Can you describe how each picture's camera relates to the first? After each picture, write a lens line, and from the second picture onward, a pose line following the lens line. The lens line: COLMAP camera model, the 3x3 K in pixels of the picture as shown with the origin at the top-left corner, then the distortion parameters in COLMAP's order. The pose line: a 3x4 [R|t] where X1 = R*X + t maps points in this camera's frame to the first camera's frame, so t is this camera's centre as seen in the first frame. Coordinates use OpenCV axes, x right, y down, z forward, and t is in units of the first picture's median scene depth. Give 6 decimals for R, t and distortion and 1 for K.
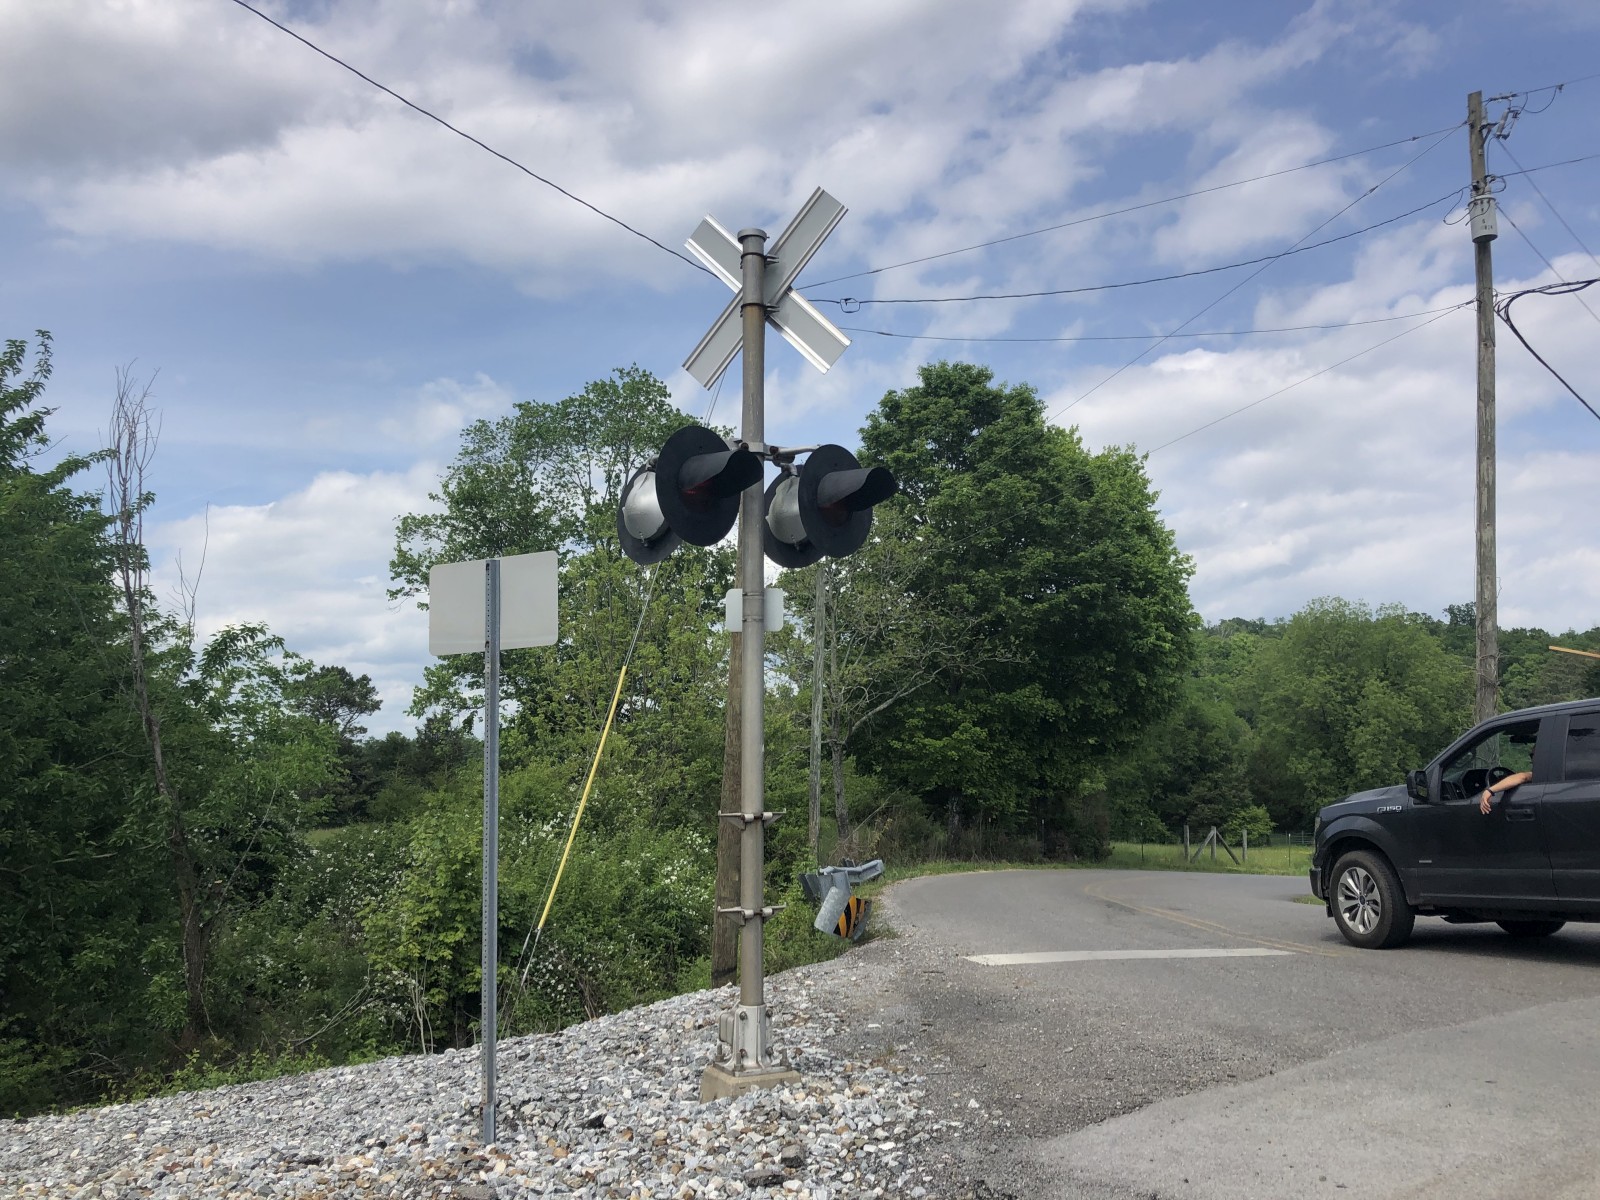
lens RADIAL K [[1311.5, 0, 795.5], [0, 1311.5, 589.7], [0, 0, 1]] dist [0.056774, -0.071030]
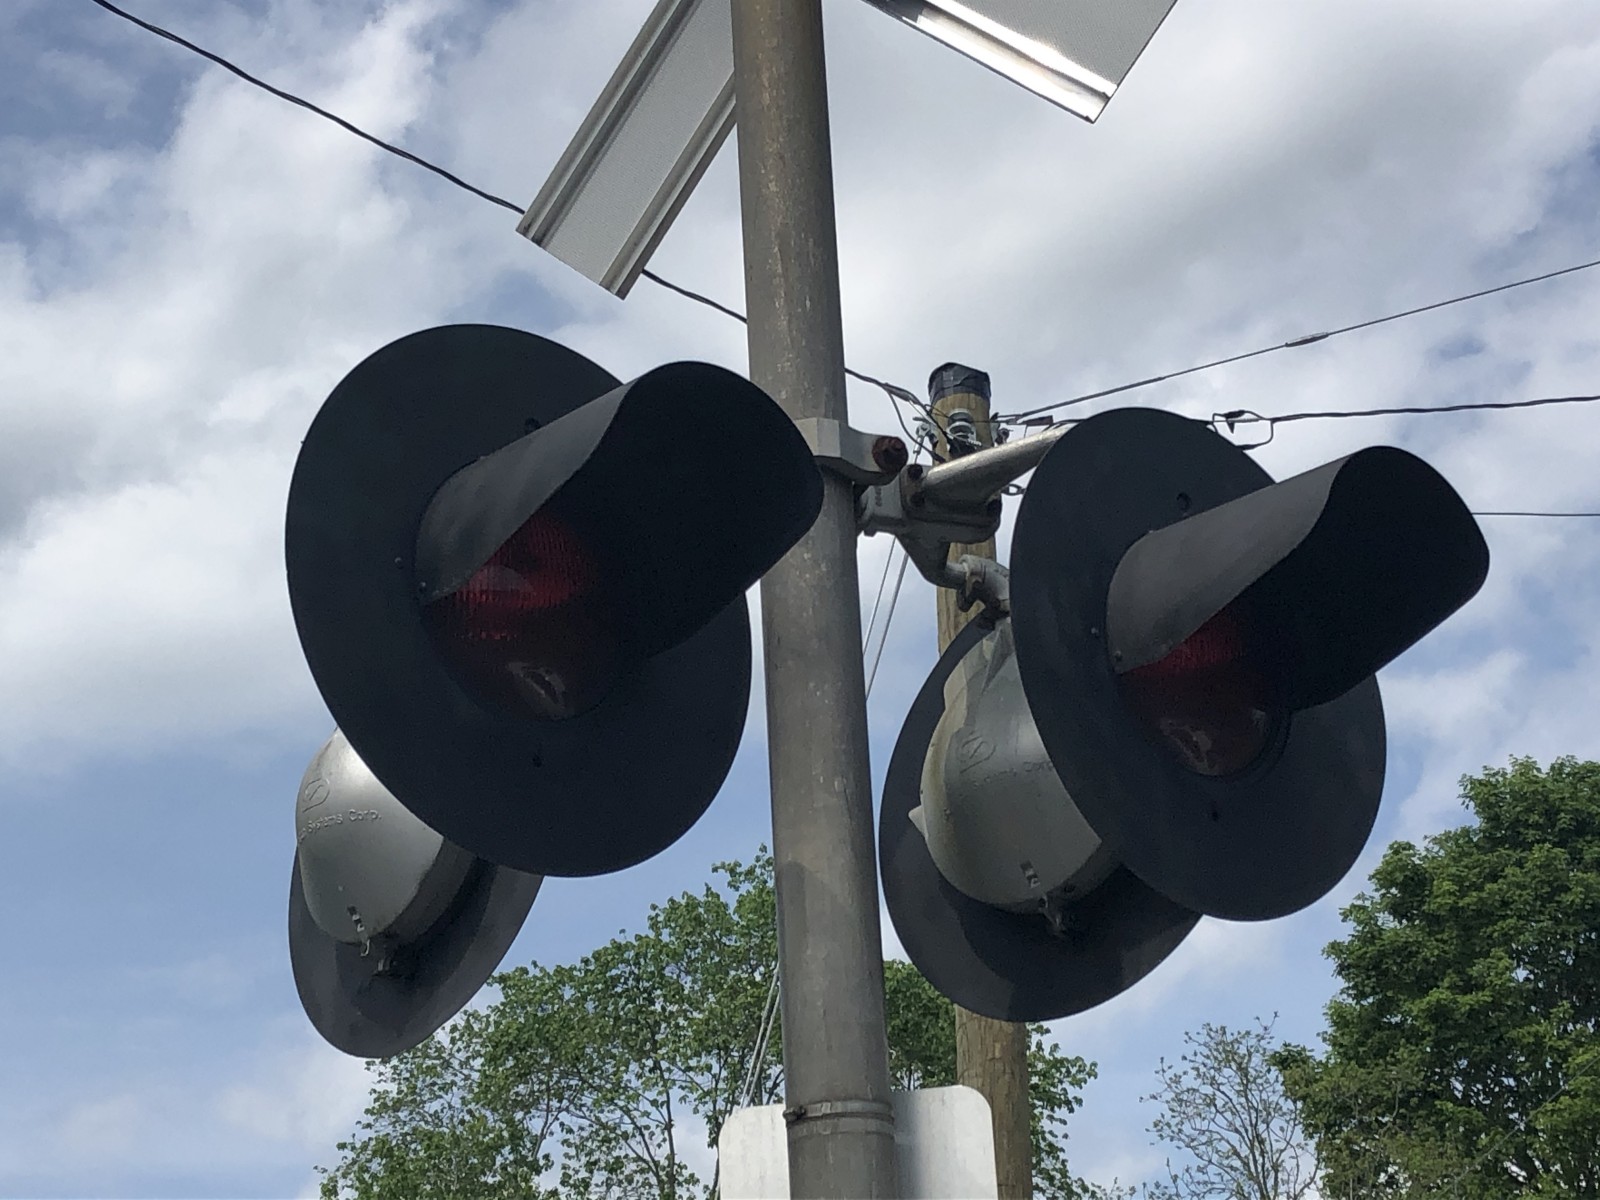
lens RADIAL K [[2954.2, 0, 806.9], [0, 2954.2, 591.9], [0, 0, 1]] dist [0.125692, 0.000000]
pose [[0.988477, -0.102281, -0.111588, 0.004348], [0.068070, 0.958791, -0.275839, 0.010135], [0.135202, 0.265065, 0.954705, 0.103489]]
